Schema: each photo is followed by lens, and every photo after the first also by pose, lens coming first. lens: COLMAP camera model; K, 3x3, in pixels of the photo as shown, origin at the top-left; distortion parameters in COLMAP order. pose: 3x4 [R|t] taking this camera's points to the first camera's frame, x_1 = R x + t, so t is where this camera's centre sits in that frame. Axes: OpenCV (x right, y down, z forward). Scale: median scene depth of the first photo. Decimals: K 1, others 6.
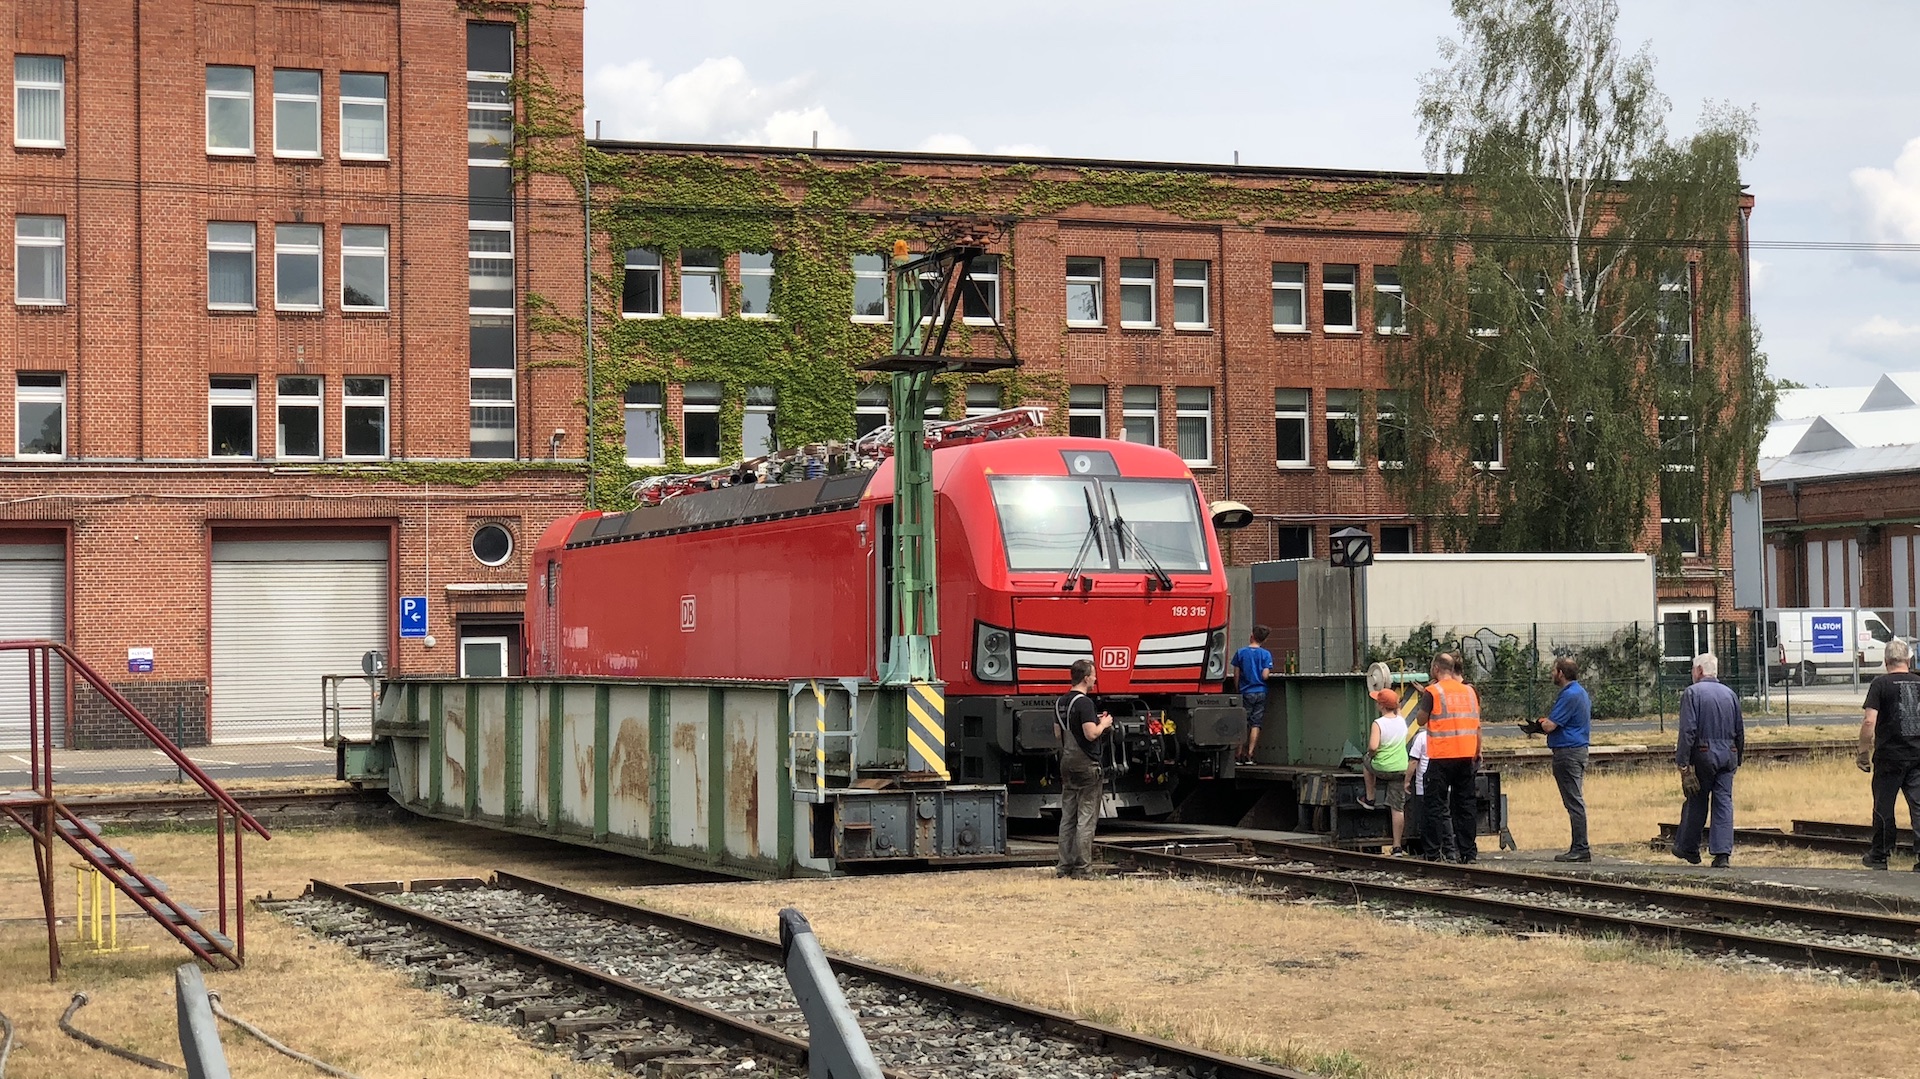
lens RADIAL K [[3260.8, 0, 958.6], [0, 3260.8, 529.3], [0, 0, 1]] dist [0.024670, 0.000000]
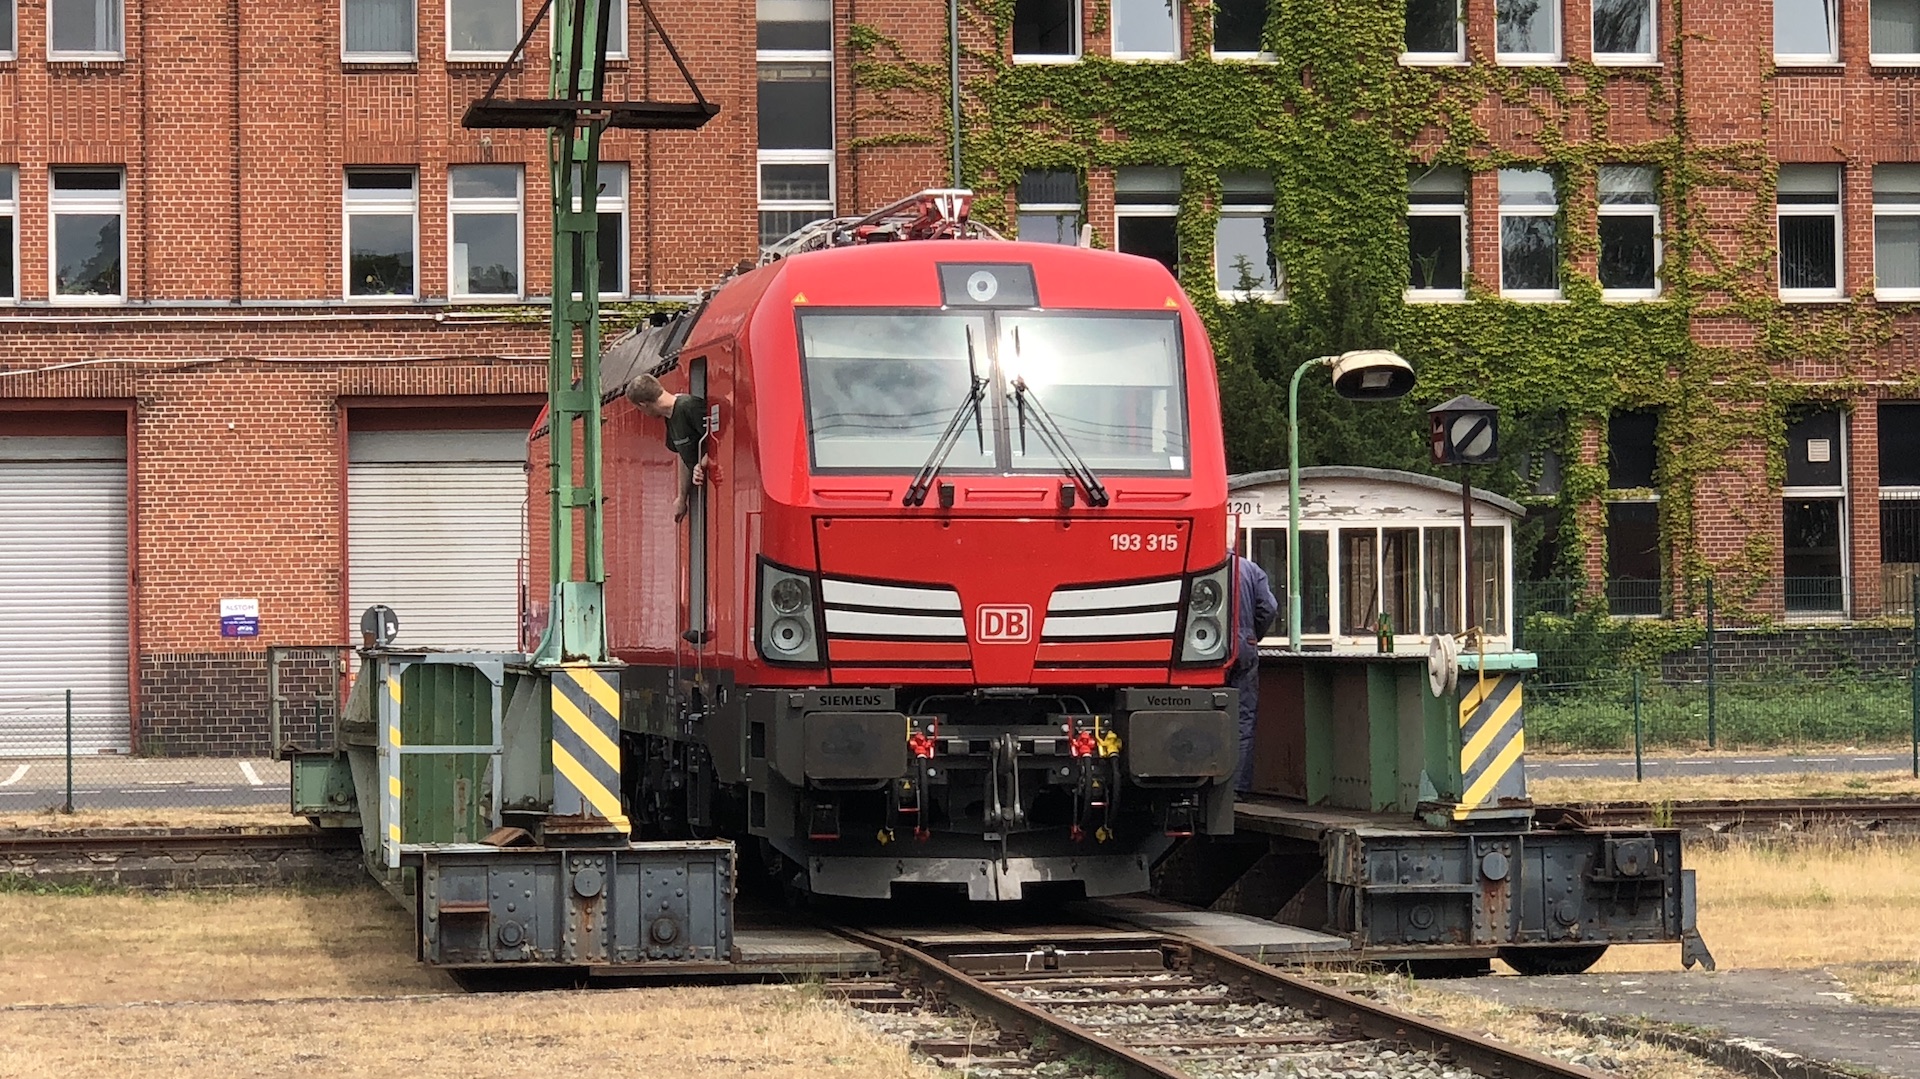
lens RADIAL K [[5212.4, 0, 960.2], [0, 5212.4, 546.4], [0, 0, 1]] dist [-0.102072, 0.000000]
pose [[0.973513, 0.002297, -0.228621, 0.116983], [0.003504, 0.999682, 0.024967, 0.001368], [0.228606, -0.025107, 0.973195, 0.048796]]
